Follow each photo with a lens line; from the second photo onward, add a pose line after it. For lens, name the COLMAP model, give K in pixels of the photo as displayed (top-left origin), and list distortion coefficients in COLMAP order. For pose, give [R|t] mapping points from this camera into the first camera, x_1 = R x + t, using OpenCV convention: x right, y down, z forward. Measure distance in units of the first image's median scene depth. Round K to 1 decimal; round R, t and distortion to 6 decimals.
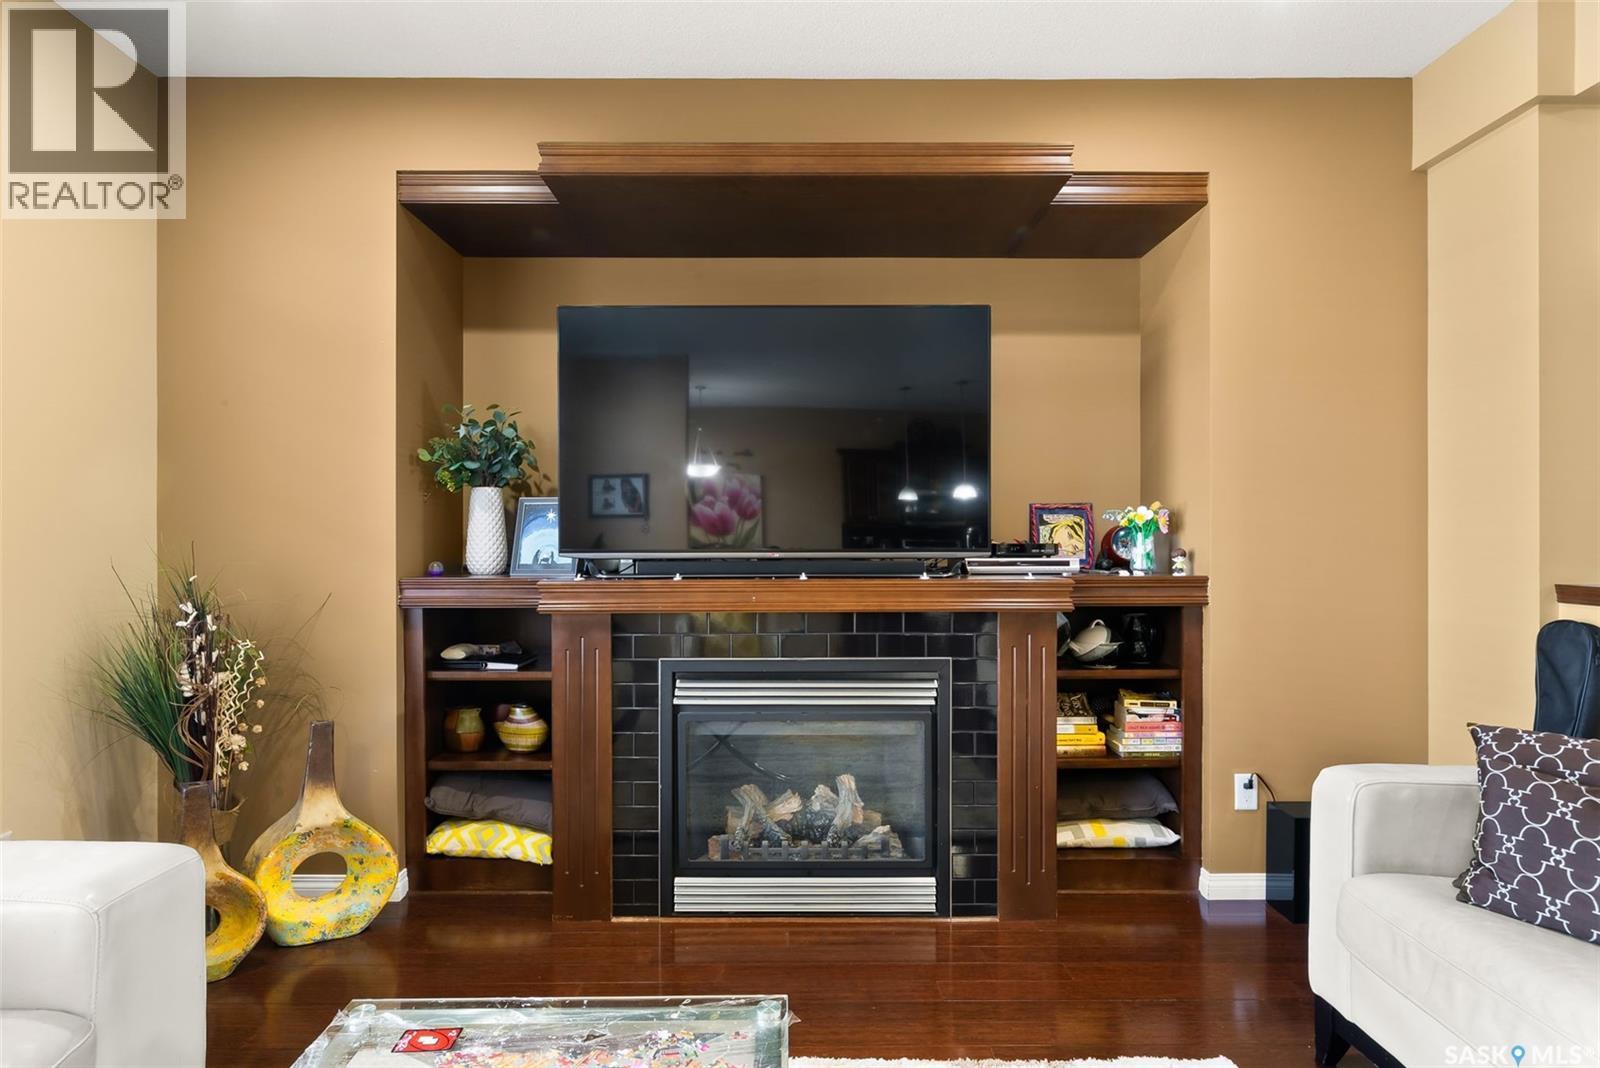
lens RADIAL K [[828.7, 0, 799.9], [0, 828.7, 539.7], [0, 0, 1]] dist [0.000168, -0.000124]
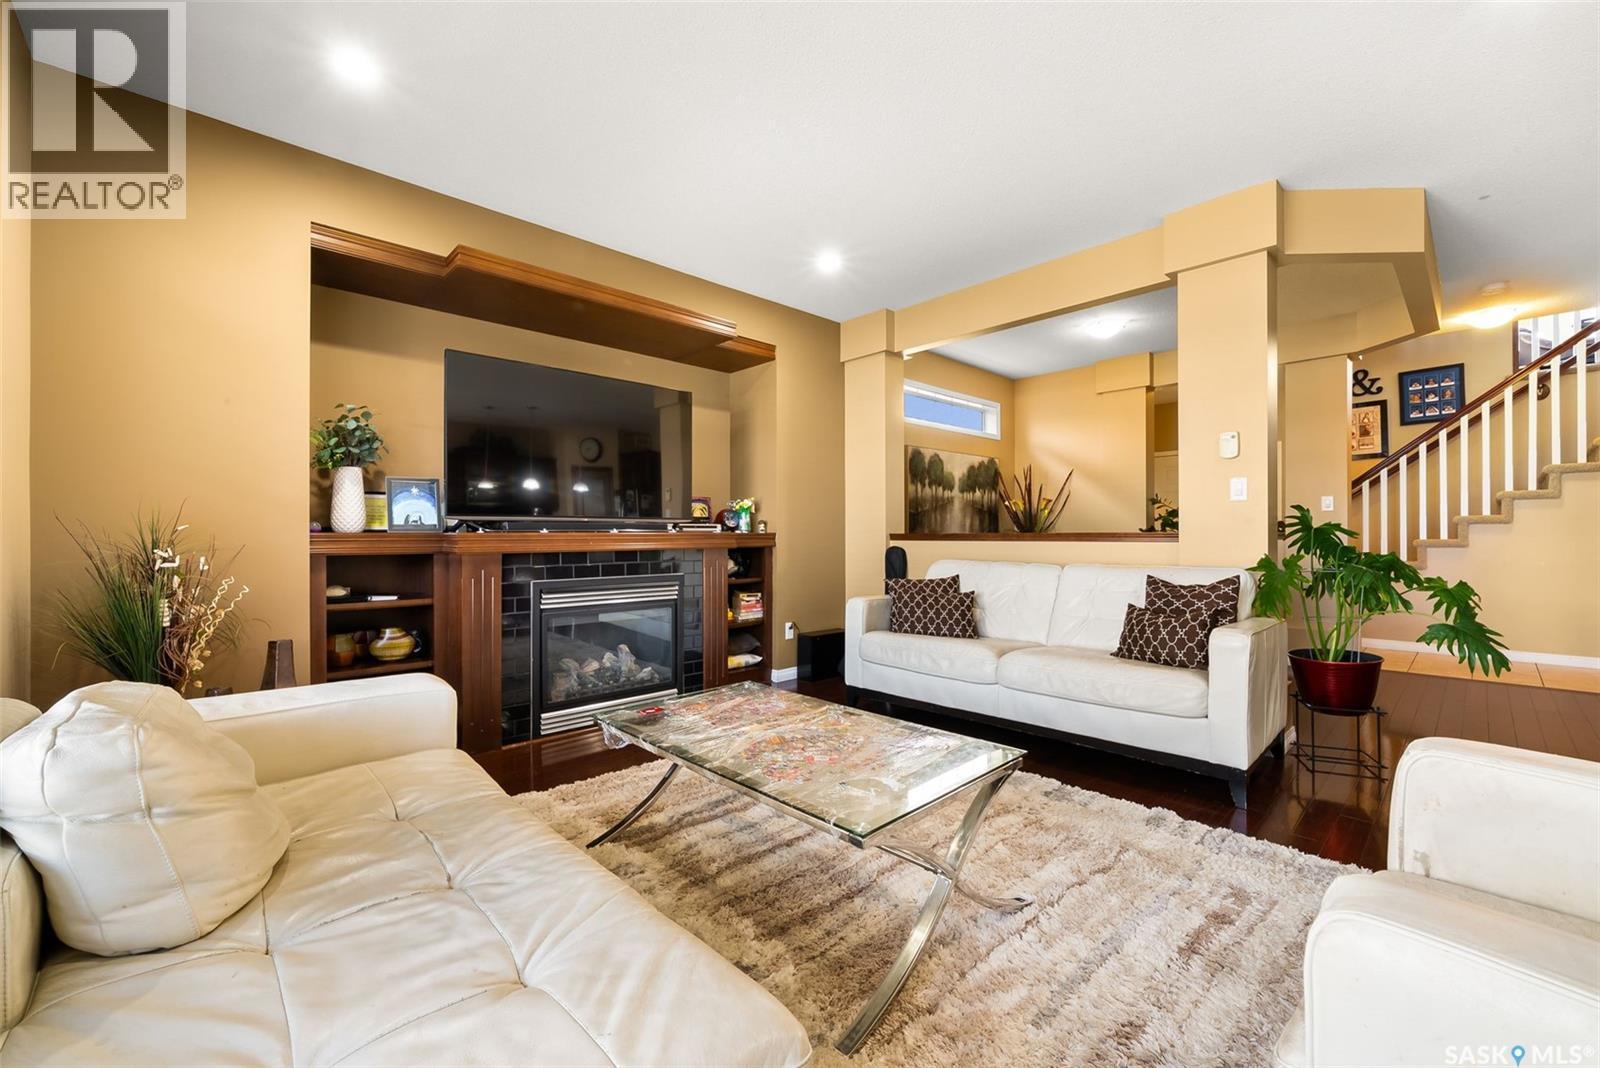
lens RADIAL K [[692.7, 0, 796.7], [0, 692.7, 528.3], [0, 0, 1]] dist [-0.001395, -0.000066]
pose [[0.717241, 0.008906, 0.696769, -0.705119], [0.000225, 0.999915, -0.013012, 0.054617], [-0.696826, 0.009489, 0.717178, -0.319939]]
